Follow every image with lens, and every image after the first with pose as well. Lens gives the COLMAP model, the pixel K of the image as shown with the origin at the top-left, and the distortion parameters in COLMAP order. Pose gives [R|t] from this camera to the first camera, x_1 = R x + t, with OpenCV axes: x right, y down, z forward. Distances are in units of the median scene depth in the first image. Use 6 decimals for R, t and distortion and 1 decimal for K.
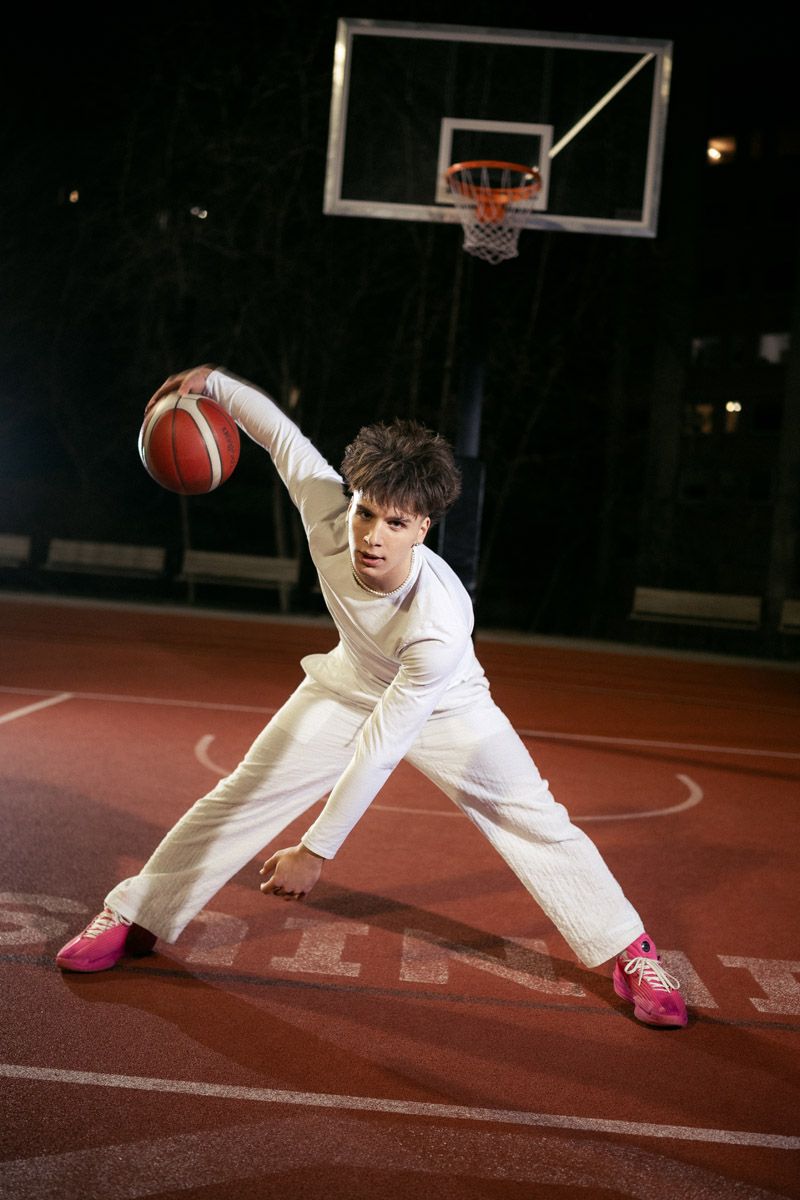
lens RADIAL K [[1230.7, 0, 398.4], [0, 1230.7, 630.0], [0, 0, 1]] dist [0.002269, -0.002240]
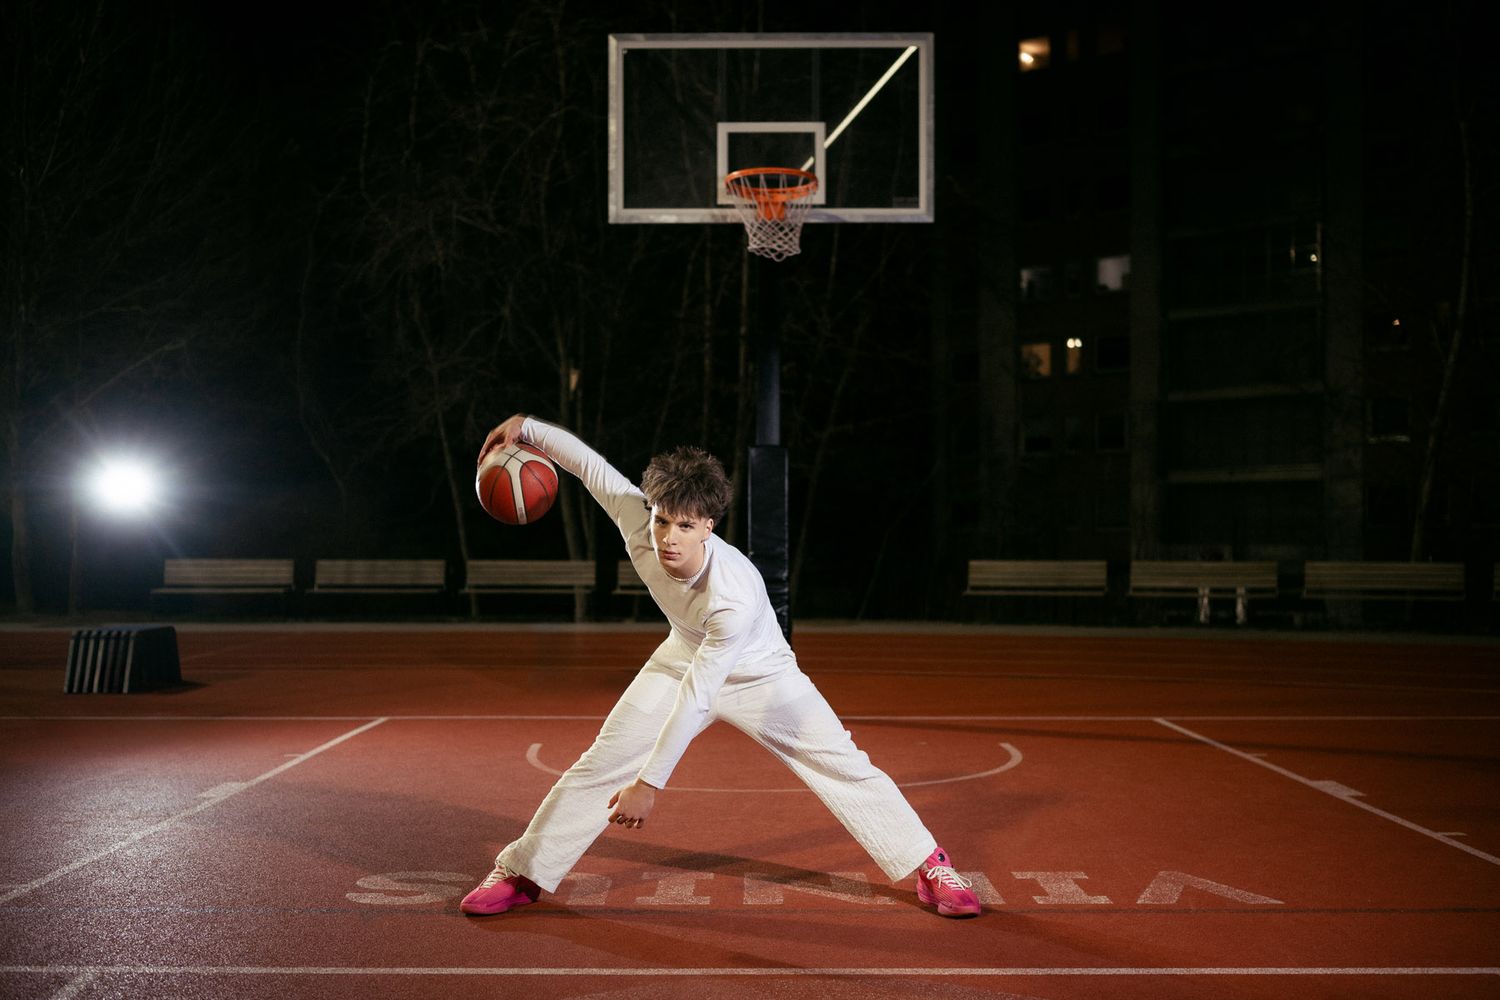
lens RADIAL K [[1538.3, 0, 748.3], [0, 1538.3, 538.3], [0, 0, 1]] dist [0.002269, -0.002240]
pose [[0.996269, -0.080566, 0.030946, -0.006057], [0.082317, 0.994784, -0.060242, 0.008506], [-0.025931, 0.062564, 0.997704, -0.267324]]
